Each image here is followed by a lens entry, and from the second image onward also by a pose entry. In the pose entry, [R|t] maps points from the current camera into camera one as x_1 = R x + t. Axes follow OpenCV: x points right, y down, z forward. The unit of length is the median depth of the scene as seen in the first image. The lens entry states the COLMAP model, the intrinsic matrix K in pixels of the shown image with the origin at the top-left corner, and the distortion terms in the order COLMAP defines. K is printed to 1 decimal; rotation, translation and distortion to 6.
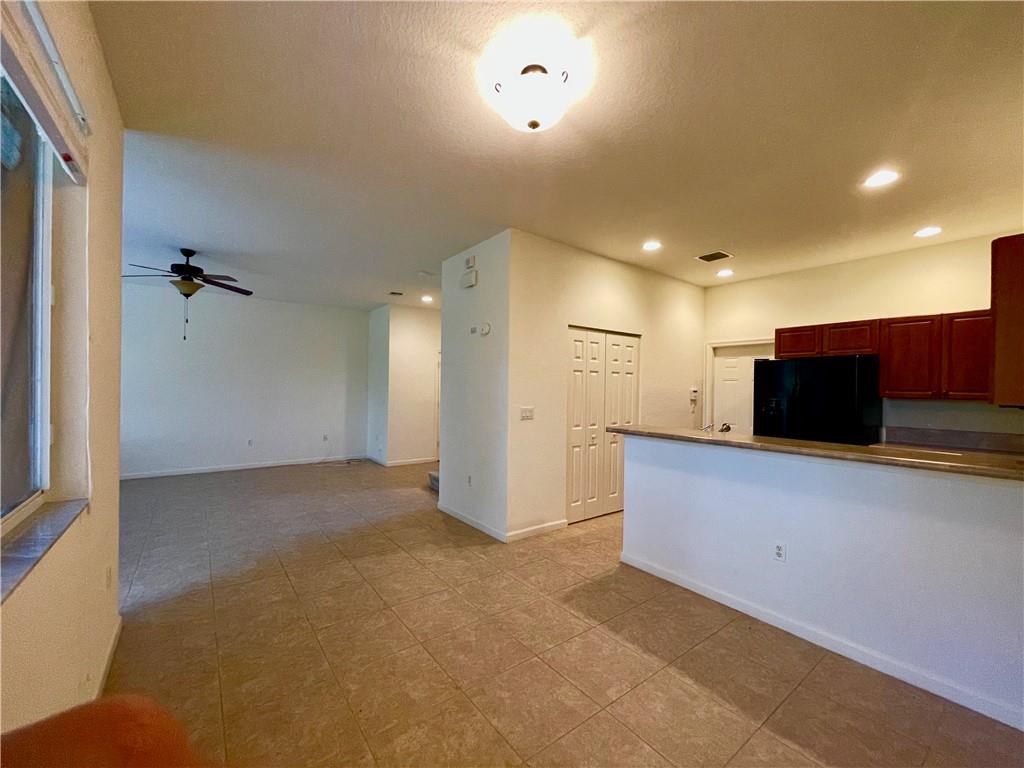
lens RADIAL K [[416.2, 0, 505.3], [0, 416.2, 386.4], [0, 0, 1]] dist [-0.001691, -0.000672]
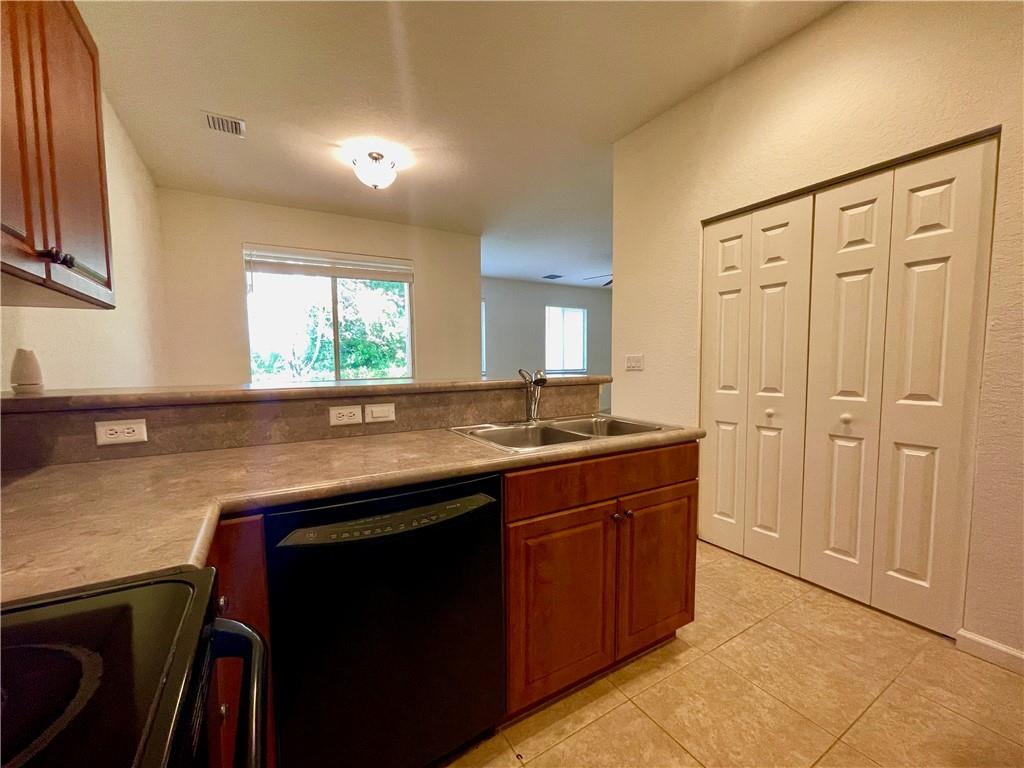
lens RADIAL K [[416.2, 0, 508.8], [0, 416.2, 385.8], [0, 0, 1]] dist [-0.001691, -0.000672]
pose [[-0.108721, 0.047962, -0.992915, 0.761870], [0.013778, 0.998812, 0.046738, 0.058574], [0.993977, -0.008599, -0.109253, 0.732905]]
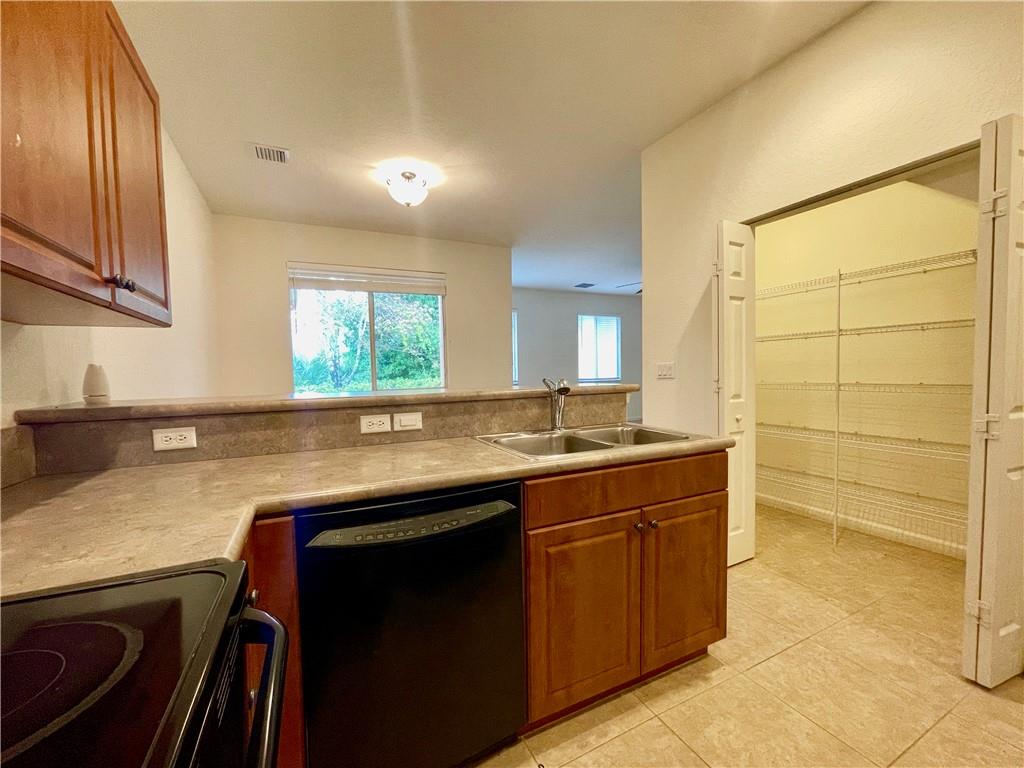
lens RADIAL K [[416.2, 0, 509.2], [0, 416.2, 385.0], [0, 0, 1]] dist [-0.001691, -0.000672]
pose [[-0.189542, 0.024353, -0.981570, 0.769110], [0.022902, 0.999530, 0.020376, 0.058989], [0.981605, -0.018618, -0.190011, 0.748961]]
